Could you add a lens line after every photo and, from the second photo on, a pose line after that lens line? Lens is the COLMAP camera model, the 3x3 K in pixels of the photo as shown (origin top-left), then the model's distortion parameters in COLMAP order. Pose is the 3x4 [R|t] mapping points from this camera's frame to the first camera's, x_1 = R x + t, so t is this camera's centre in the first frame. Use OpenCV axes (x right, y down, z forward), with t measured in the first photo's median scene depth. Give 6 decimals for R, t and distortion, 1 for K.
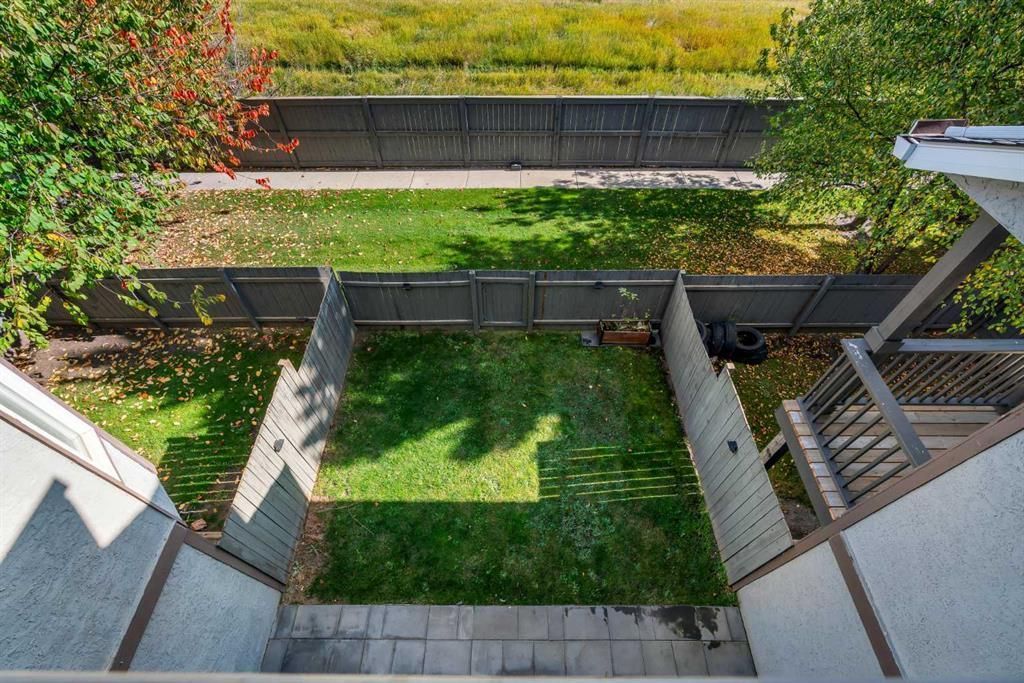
lens RADIAL K [[460.7, 0, 512.4], [0, 460.7, 341.7], [0, 0, 1]] dist [-0.004425, 0.002148]
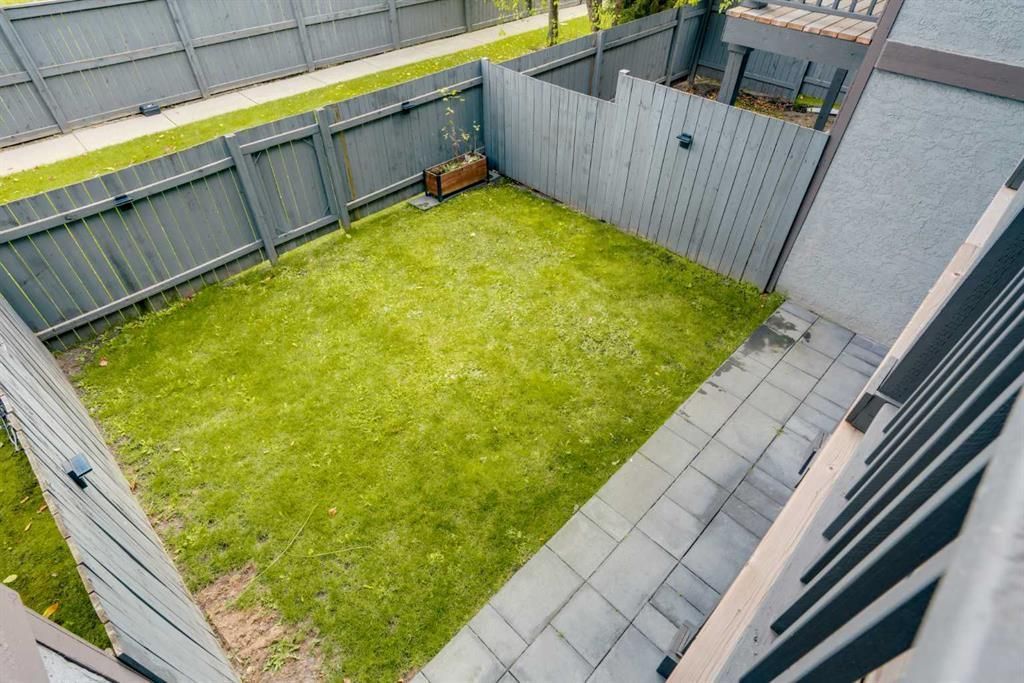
lens RADIAL K [[534.1, 0, 509.5], [0, 534.1, 339.1], [0, 0, 1]] dist [-0.001946, -0.000004]
pose [[0.704043, -0.491143, 0.512934, -0.296556], [0.543019, 0.837793, 0.056865, 0.214534], [-0.457661, 0.238498, 0.856543, 0.286014]]
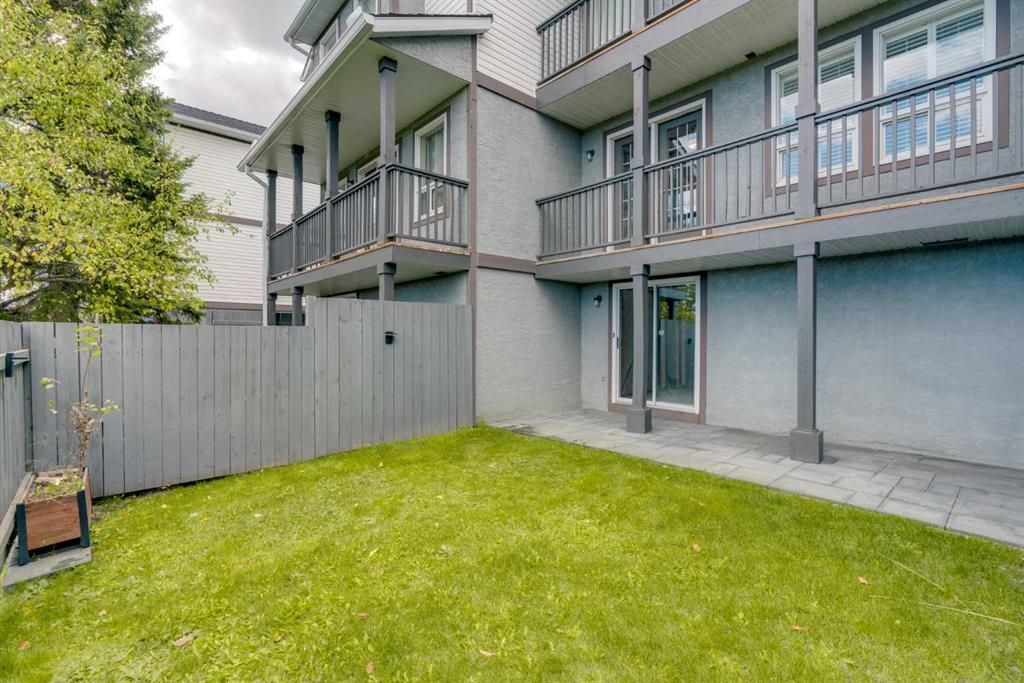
lens RADIAL K [[460.7, 0, 513.6], [0, 460.7, 338.1], [0, 0, 1]] dist [-0.004425, 0.002148]
pose [[-0.661556, -0.007645, 0.749857, -0.308331], [0.579159, 0.629992, 0.517383, -0.091450], [-0.476359, 0.776564, -0.412347, 0.915002]]
